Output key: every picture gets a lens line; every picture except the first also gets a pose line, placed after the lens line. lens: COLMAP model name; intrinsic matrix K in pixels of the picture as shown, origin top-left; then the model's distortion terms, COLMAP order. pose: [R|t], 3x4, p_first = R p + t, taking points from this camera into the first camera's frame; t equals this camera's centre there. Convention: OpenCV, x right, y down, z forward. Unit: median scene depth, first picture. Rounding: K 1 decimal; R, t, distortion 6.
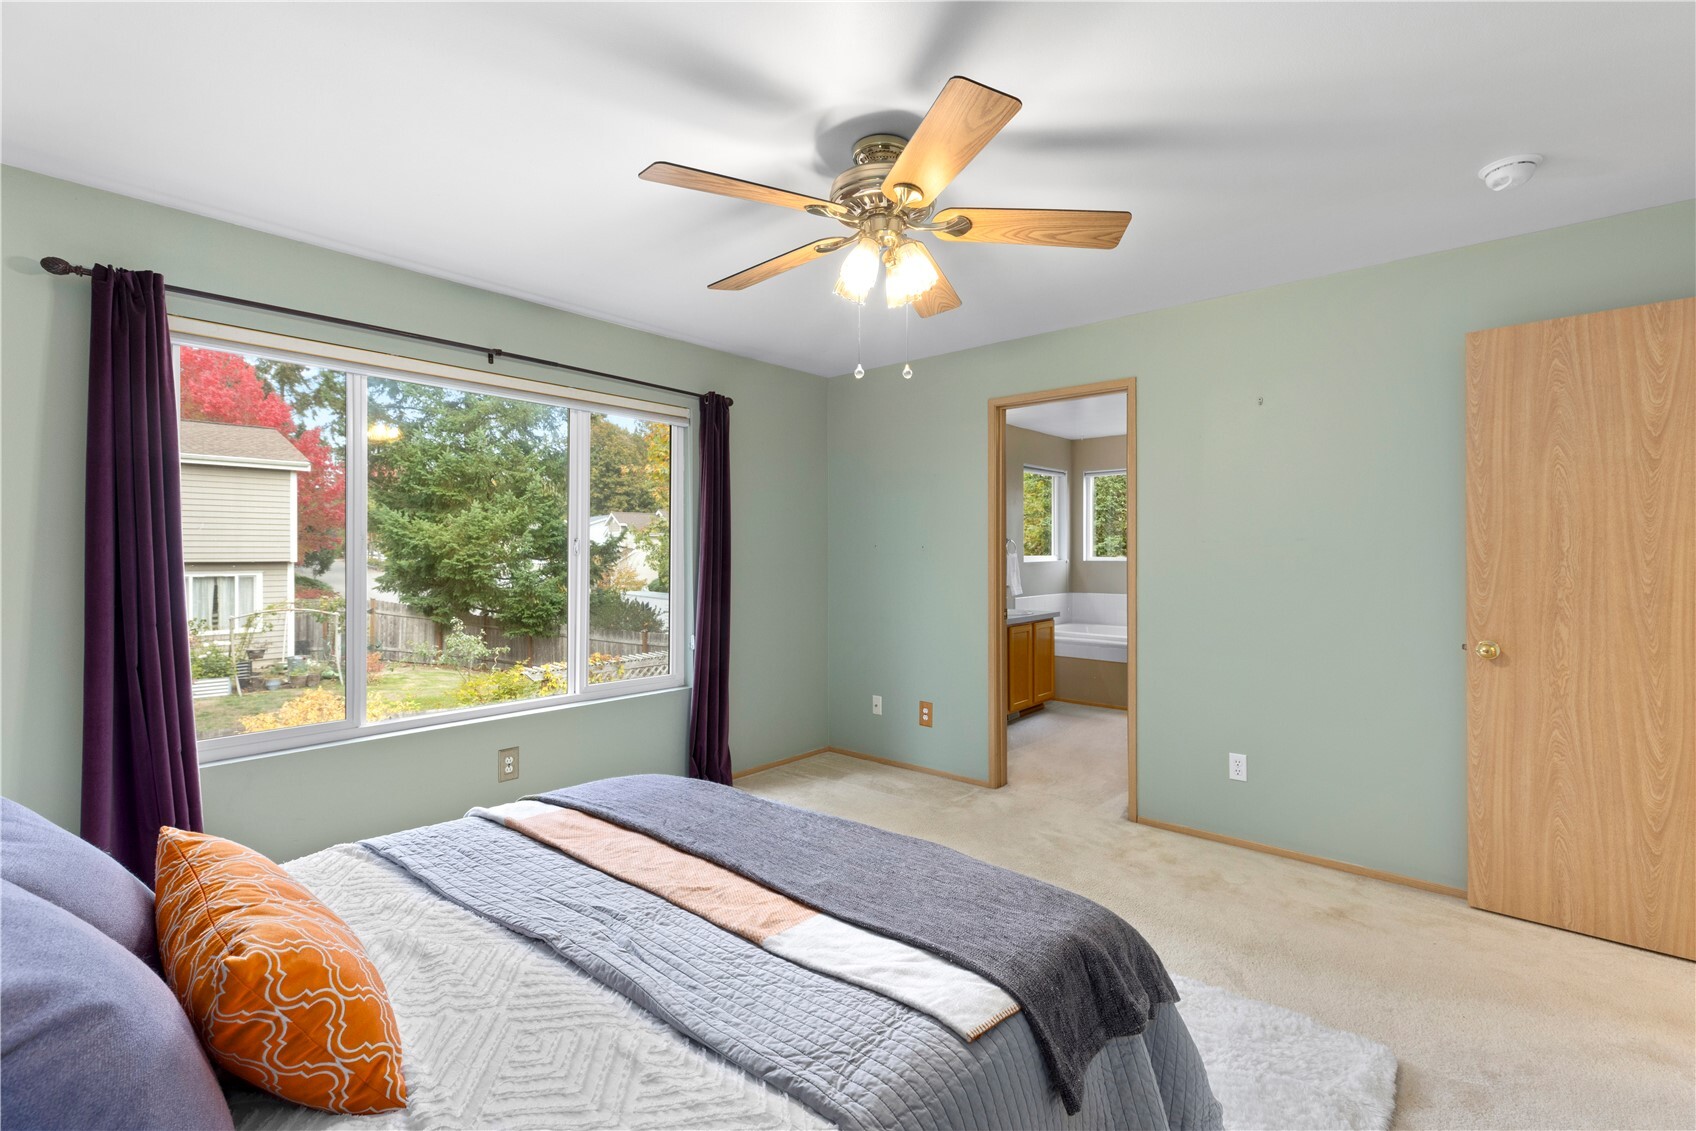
lens RADIAL K [[756.0, 0, 855.2], [0, 756.0, 554.9], [0, 0, 1]] dist [0.000266, -0.000125]
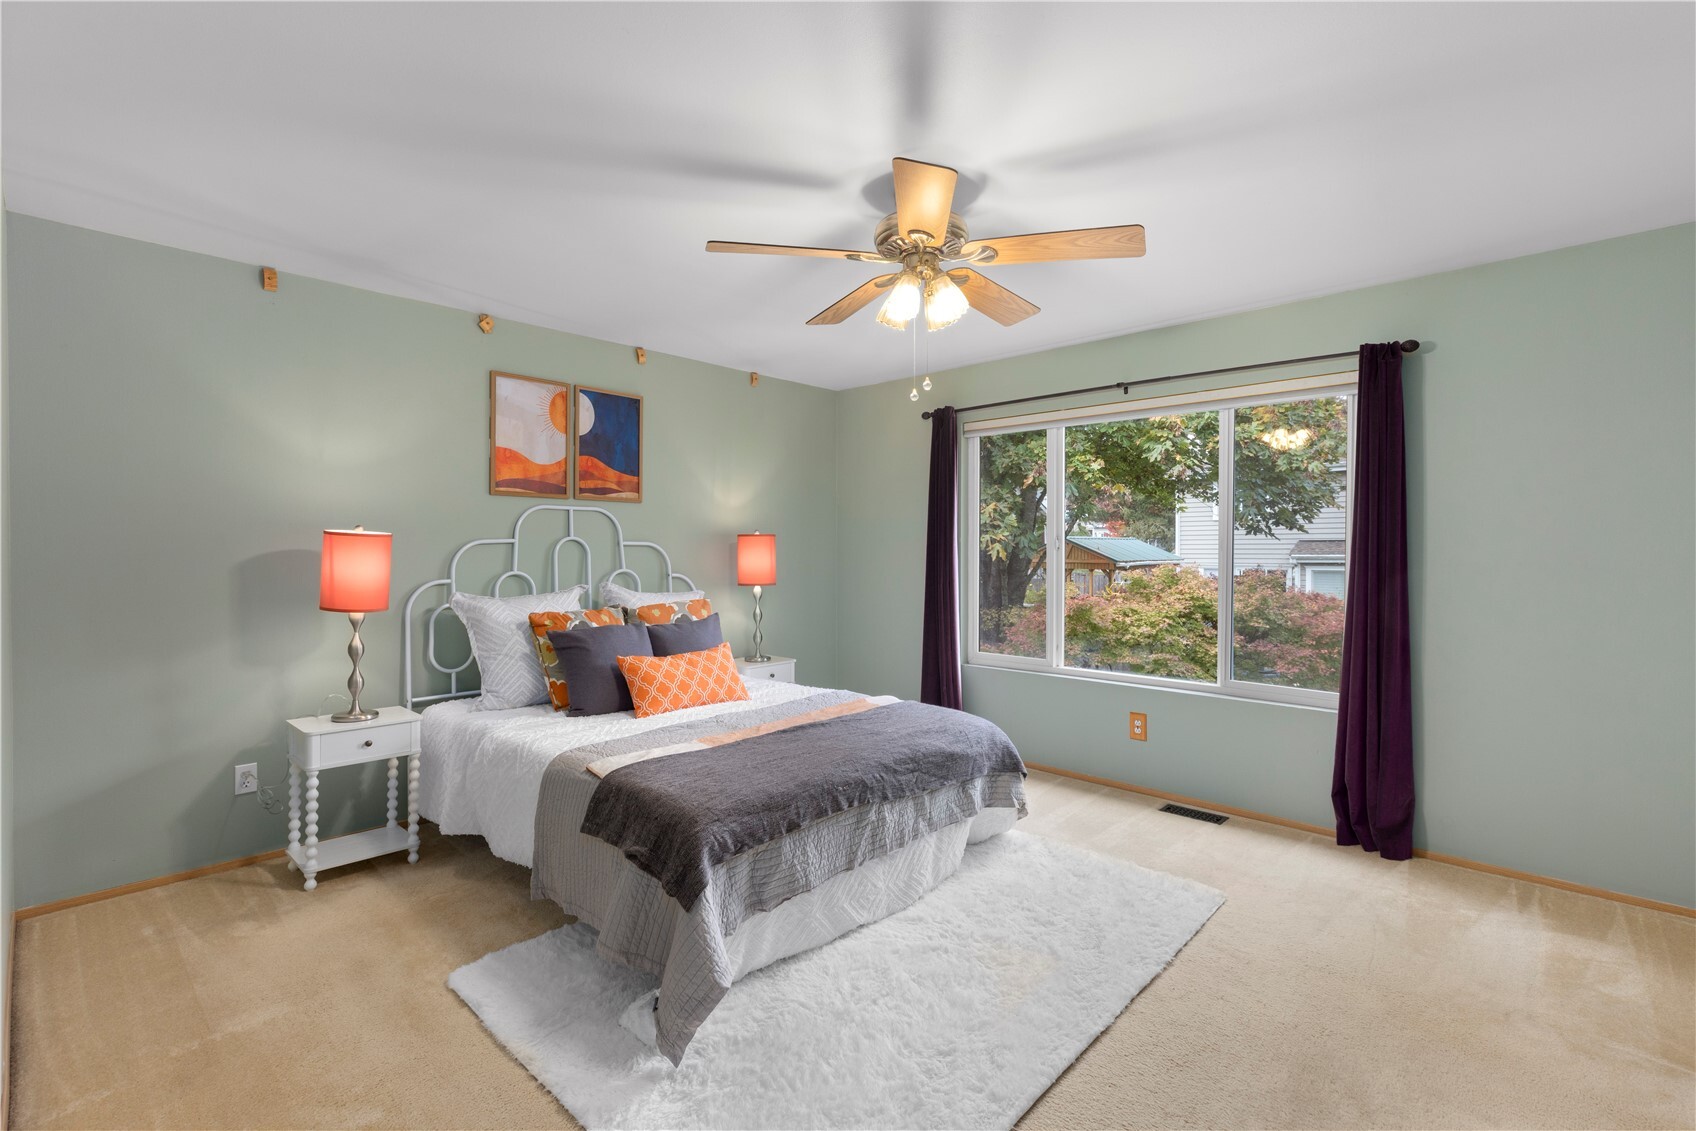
lens RADIAL K [[756.0, 0, 855.2], [0, 756.0, 554.9], [0, 0, 1]] dist [0.000266, -0.000125]
pose [[-0.046449, 0.008808, -0.998882, 0.764152], [-0.000753, 0.999961, 0.008852, -0.003121], [0.998920, 0.001163, -0.046441, 0.618875]]
